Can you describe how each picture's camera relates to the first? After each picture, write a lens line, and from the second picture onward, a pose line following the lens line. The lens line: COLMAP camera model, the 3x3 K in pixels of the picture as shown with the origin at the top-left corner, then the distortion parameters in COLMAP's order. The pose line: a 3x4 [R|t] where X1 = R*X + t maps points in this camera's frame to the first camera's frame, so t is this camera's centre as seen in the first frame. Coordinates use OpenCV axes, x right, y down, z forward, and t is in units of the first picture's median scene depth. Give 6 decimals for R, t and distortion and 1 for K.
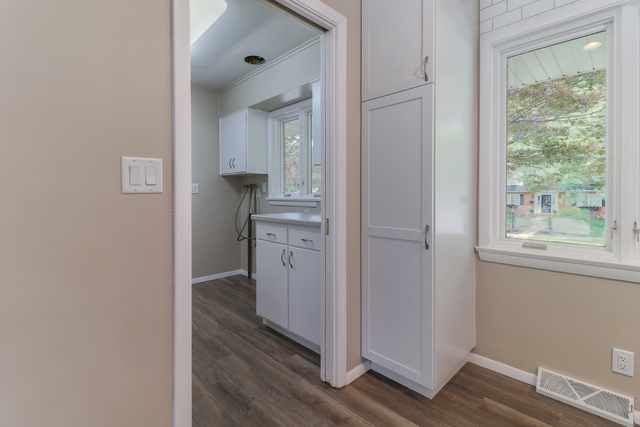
lens RADIAL K [[298.9, 0, 320.6], [0, 298.9, 205.0], [0, 0, 1]] dist [0.000492, -0.001433]
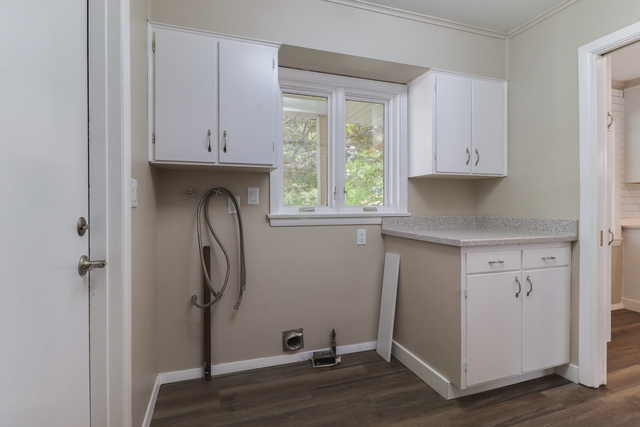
lens RADIAL K [[298.9, 0, 320.6], [0, 298.9, 205.0], [0, 0, 1]] dist [0.000492, -0.001433]
pose [[0.440039, 0.000041, 0.897979, -1.054665], [0.029568, 0.999457, -0.014535, -0.048617], [-0.897492, 0.032947, 0.439799, 1.081527]]
